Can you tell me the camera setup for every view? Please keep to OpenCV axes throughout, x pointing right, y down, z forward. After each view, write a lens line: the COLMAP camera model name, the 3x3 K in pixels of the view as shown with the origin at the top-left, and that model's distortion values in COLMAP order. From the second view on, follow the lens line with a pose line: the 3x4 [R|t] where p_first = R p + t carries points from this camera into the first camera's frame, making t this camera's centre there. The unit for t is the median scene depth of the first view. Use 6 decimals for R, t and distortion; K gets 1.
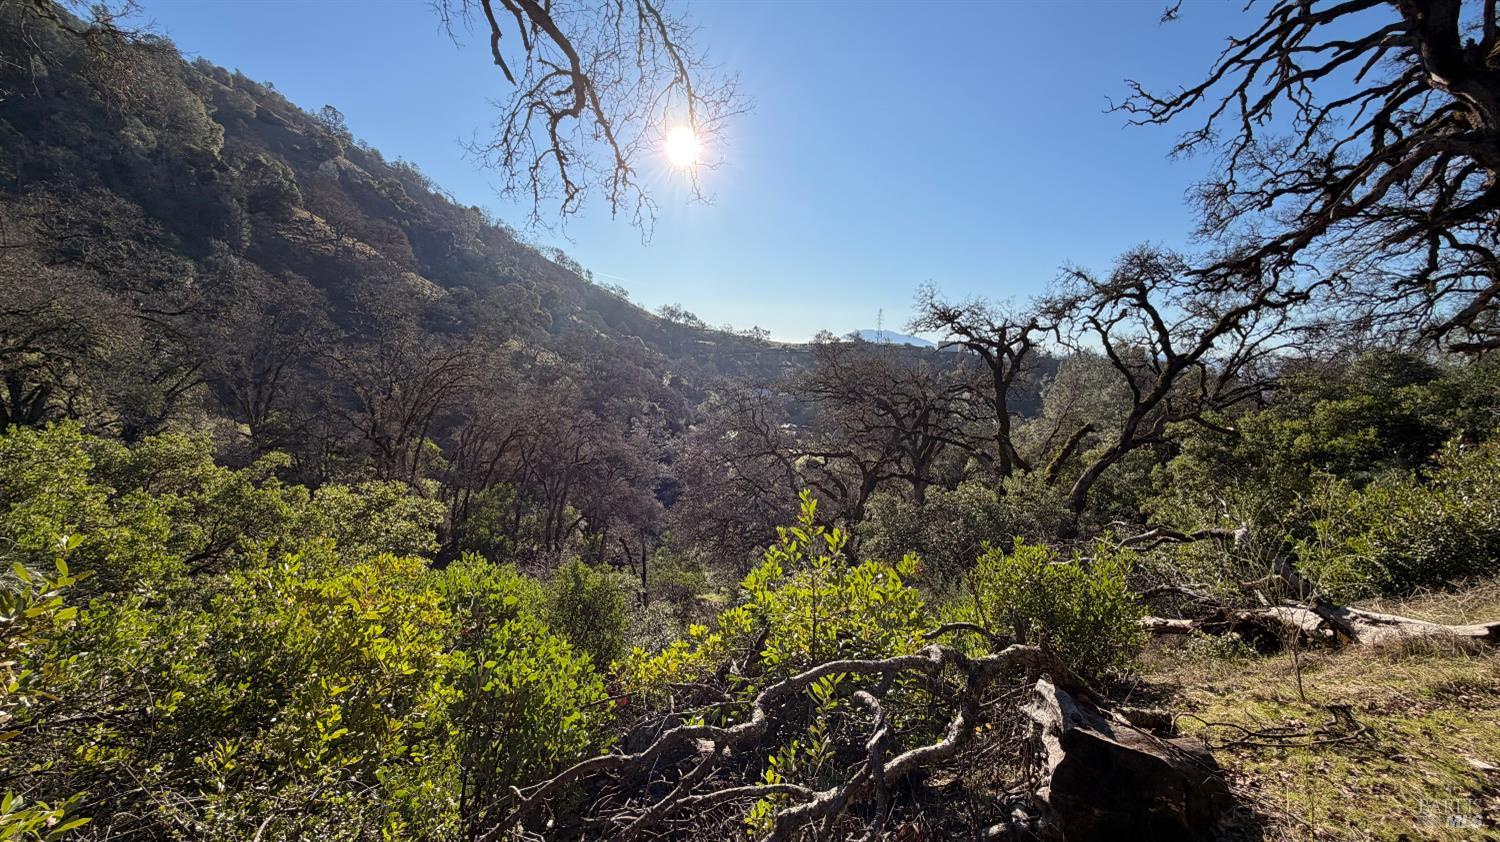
lens RADIAL K [[587.1, 0, 745.9], [0, 587.1, 422.8], [0, 0, 1]] dist [-0.003042, -0.000320]
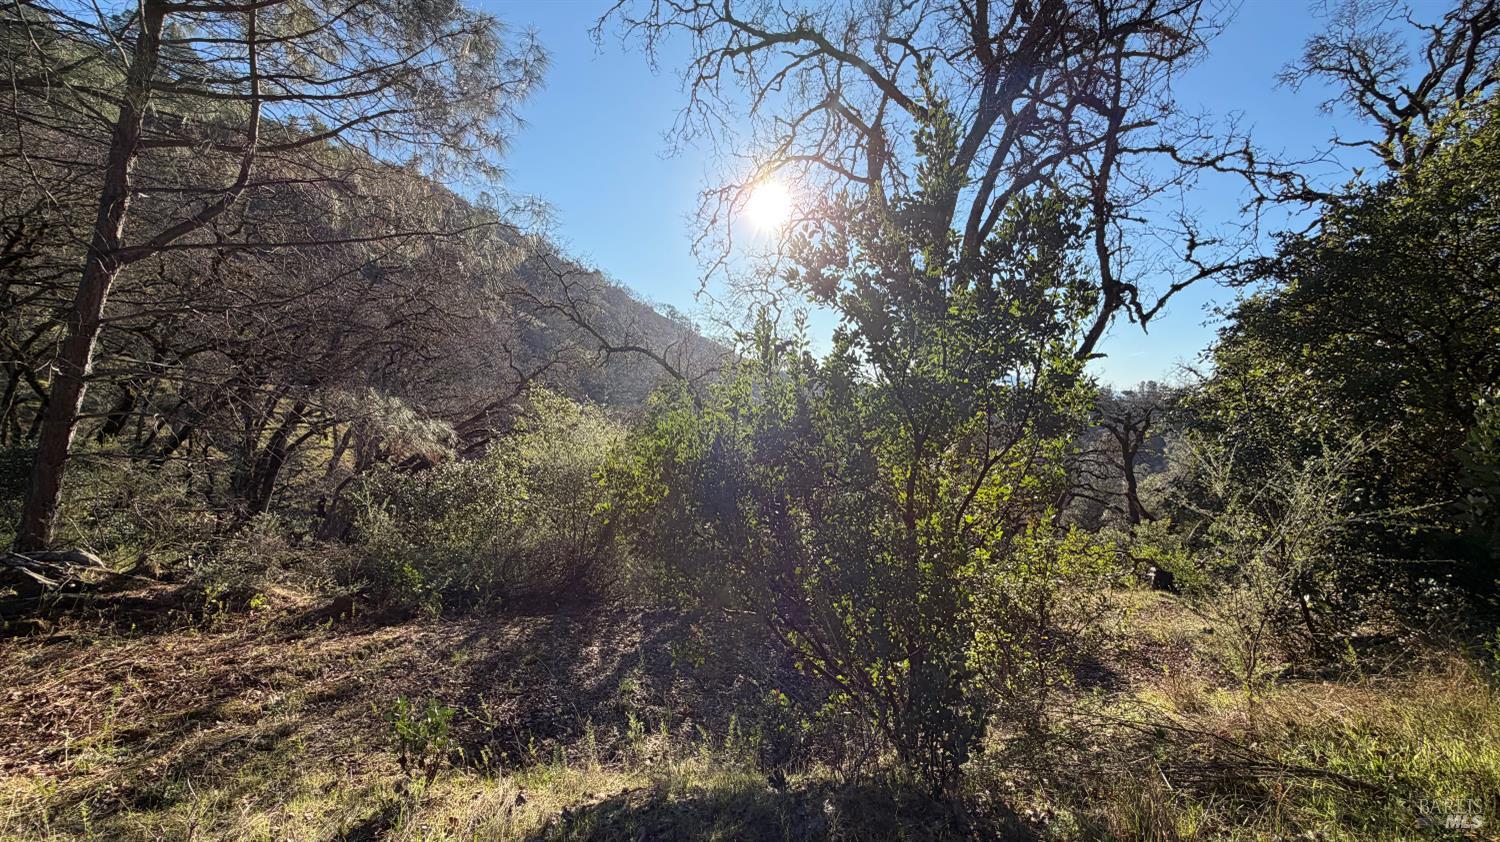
lens RADIAL K [[587.1, 0, 743.3], [0, 587.1, 421.5], [0, 0, 1]] dist [-0.003042, -0.000320]
pose [[0.986694, -0.001446, -0.162579, -0.197662], [-0.011102, 0.997027, -0.076244, -0.027989], [0.162206, 0.077035, 0.983745, -0.427813]]
